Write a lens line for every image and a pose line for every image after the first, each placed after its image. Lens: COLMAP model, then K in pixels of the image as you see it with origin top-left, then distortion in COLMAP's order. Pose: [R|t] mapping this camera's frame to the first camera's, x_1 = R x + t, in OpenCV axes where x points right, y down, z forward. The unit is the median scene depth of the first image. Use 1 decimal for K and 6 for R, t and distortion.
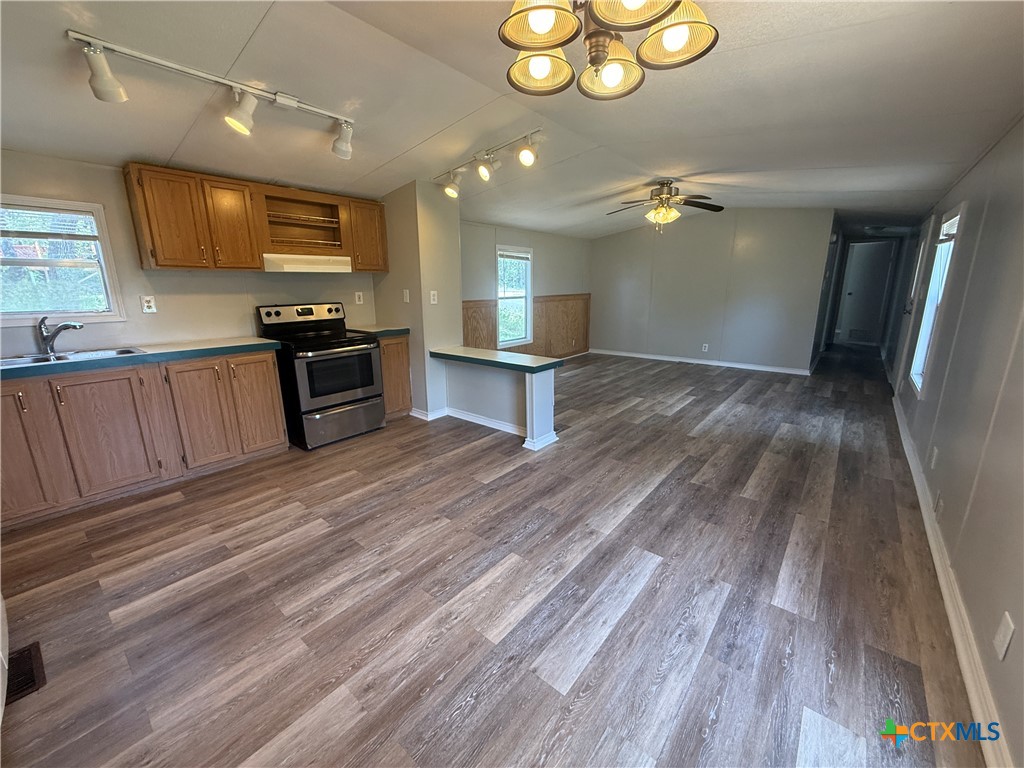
lens RADIAL K [[408.4, 0, 509.3], [0, 408.4, 383.0], [0, 0, 1]] dist [0.000323, 0.000124]
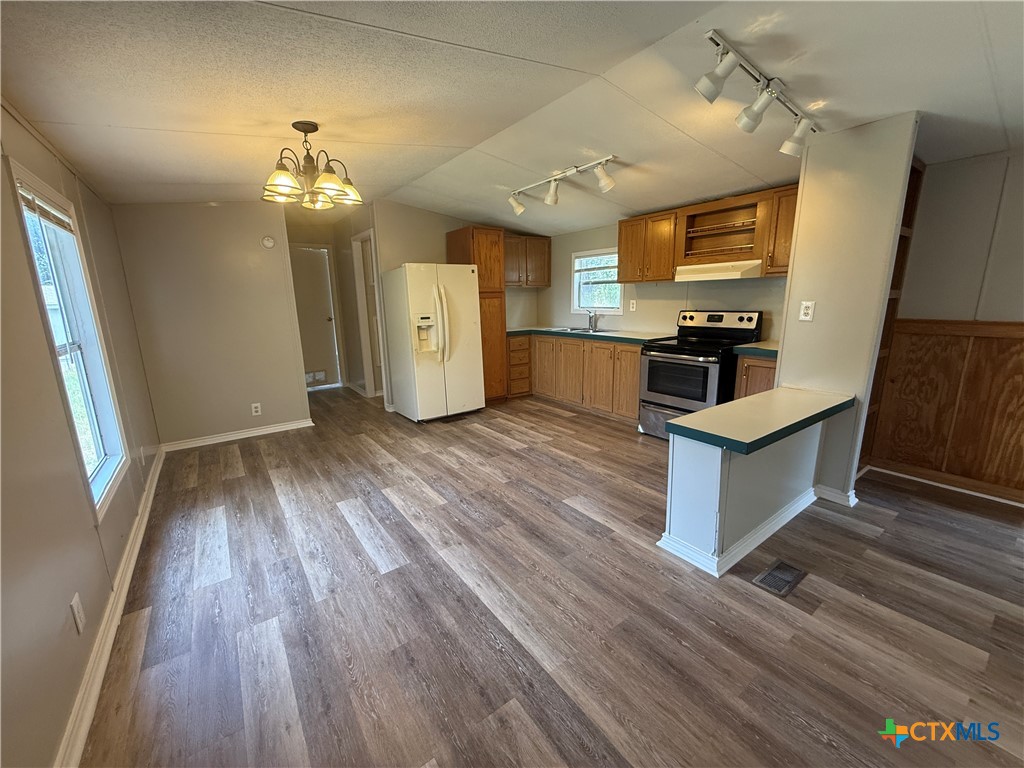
lens RADIAL K [[408.4, 0, 509.3], [0, 408.4, 383.0], [0, 0, 1]] dist [0.000323, 0.000124]
pose [[-0.244085, 0.215859, -0.945424, 0.739666], [-0.202999, 0.941939, 0.267473, -0.224902], [0.948269, 0.257206, -0.186094, 0.876577]]
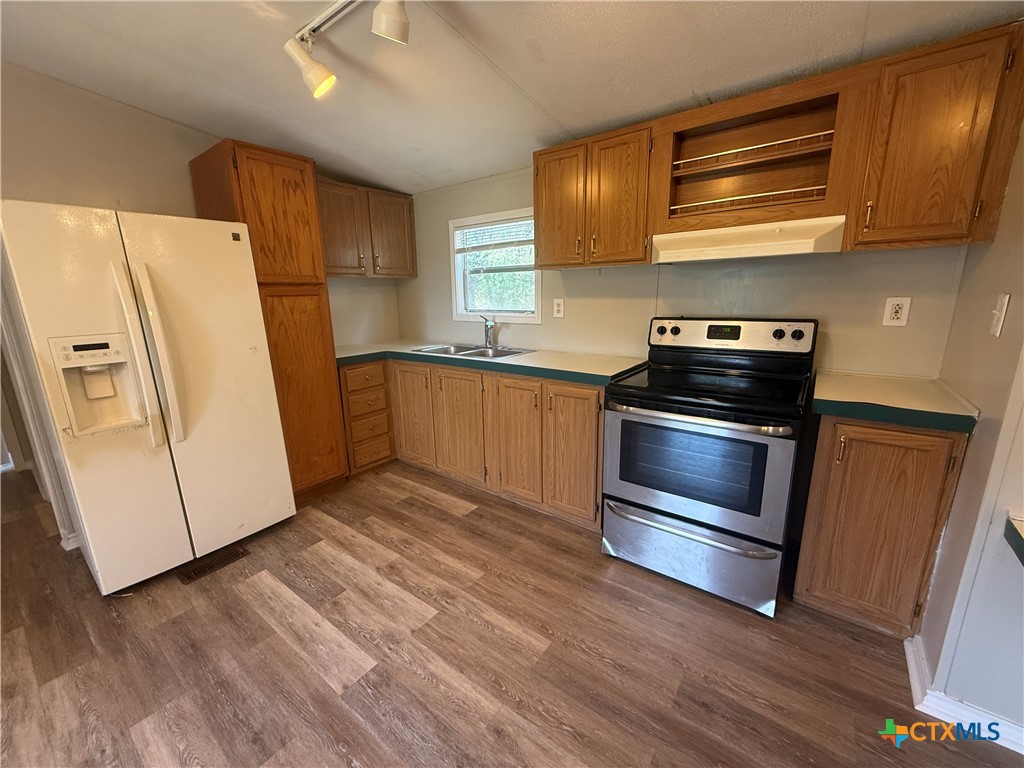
lens RADIAL K [[408.4, 0, 509.3], [0, 408.4, 383.0], [0, 0, 1]] dist [0.000323, 0.000124]
pose [[0.050690, 0.227427, -0.972475, 0.047171], [-0.212388, 0.953908, 0.212014, -0.193754], [0.975870, 0.195795, 0.096656, 0.796991]]
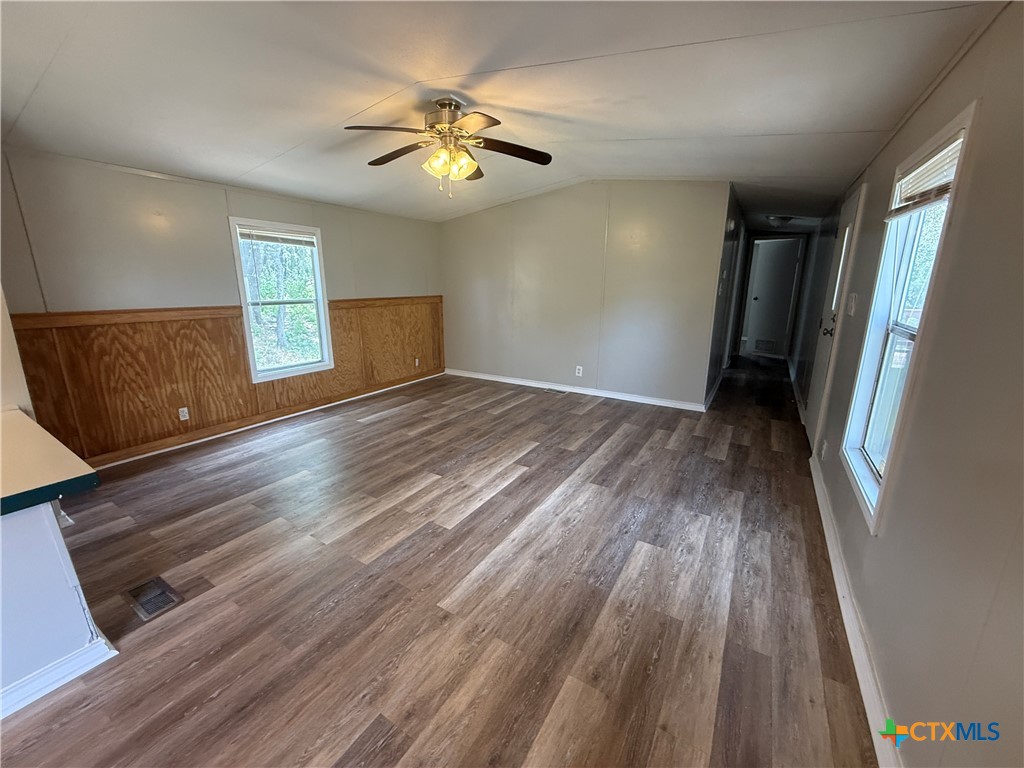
lens RADIAL K [[408.4, 0, 509.3], [0, 408.4, 383.0], [0, 0, 1]] dist [0.000323, 0.000124]
pose [[0.989622, -0.020457, 0.142228, 0.528109], [0.019831, 0.999786, 0.005816, -0.152781], [-0.142317, -0.002935, 0.989817, 0.601468]]
